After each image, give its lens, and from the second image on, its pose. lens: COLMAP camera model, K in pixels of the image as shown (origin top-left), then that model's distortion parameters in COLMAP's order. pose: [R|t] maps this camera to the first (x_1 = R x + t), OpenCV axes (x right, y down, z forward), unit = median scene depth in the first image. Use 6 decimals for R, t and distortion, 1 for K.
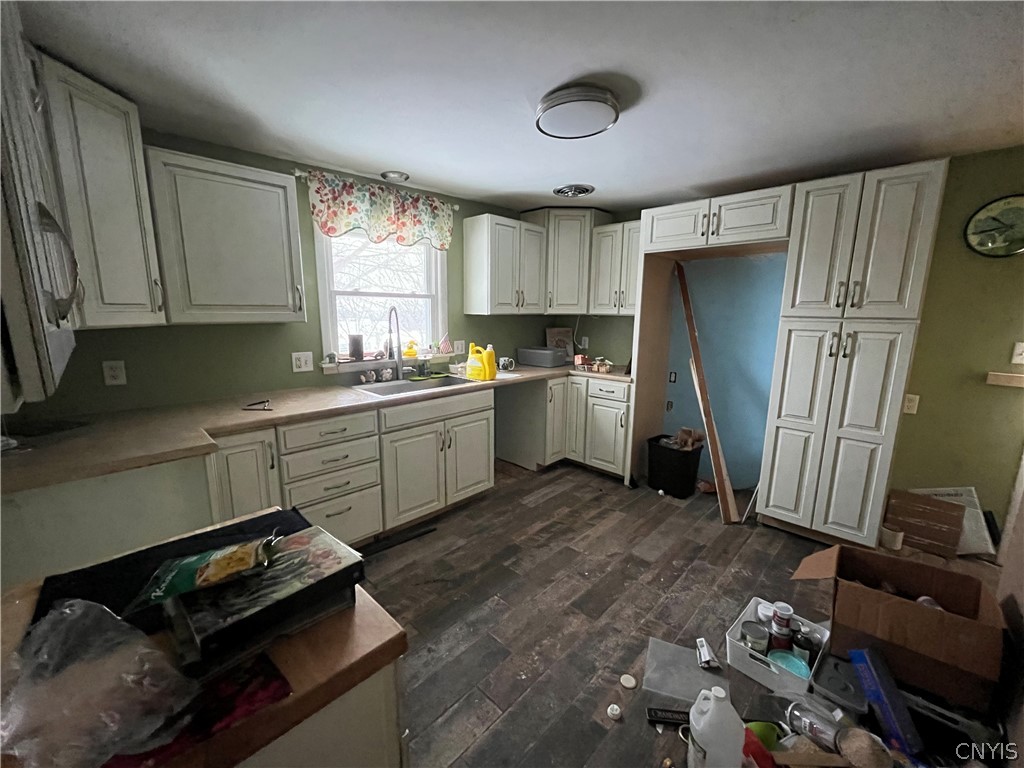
lens RADIAL K [[411.2, 0, 512.3], [0, 411.2, 385.3], [0, 0, 1]] dist [-0.003311, -0.000560]
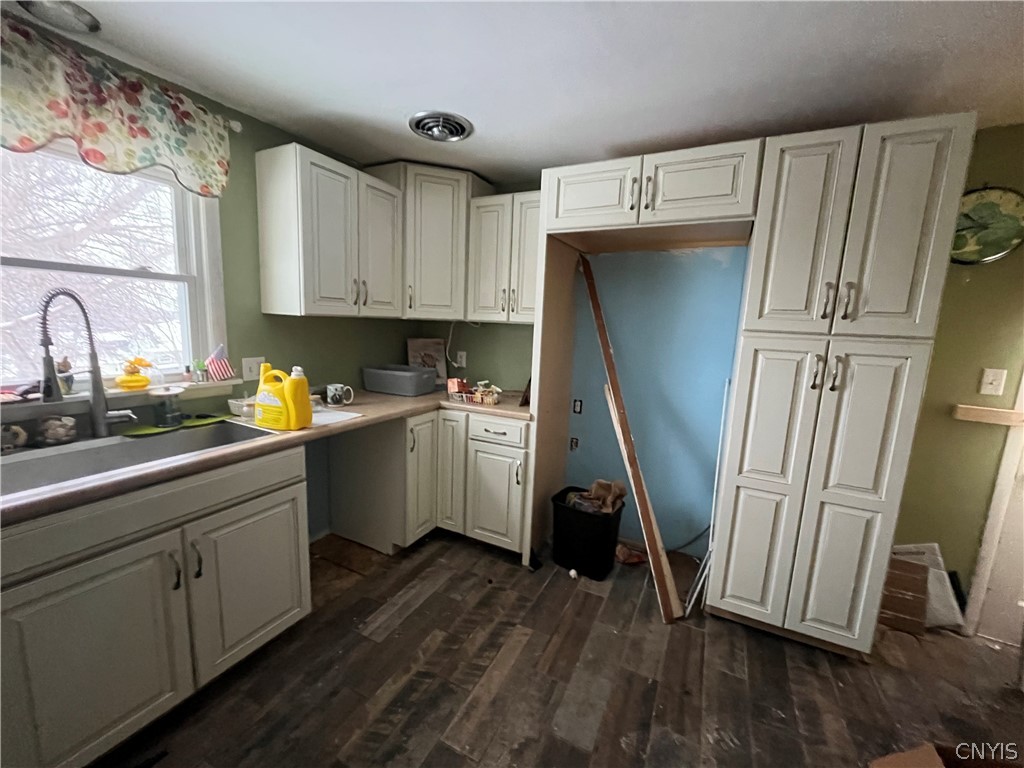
lens RADIAL K [[411.2, 0, 511.5], [0, 411.2, 384.4], [0, 0, 1]] dist [-0.003311, -0.000560]
pose [[0.954670, -0.013947, 0.297338, 0.063119], [0.021000, 0.999568, -0.020540, -0.061561], [-0.296923, 0.025853, 0.954551, 0.402153]]
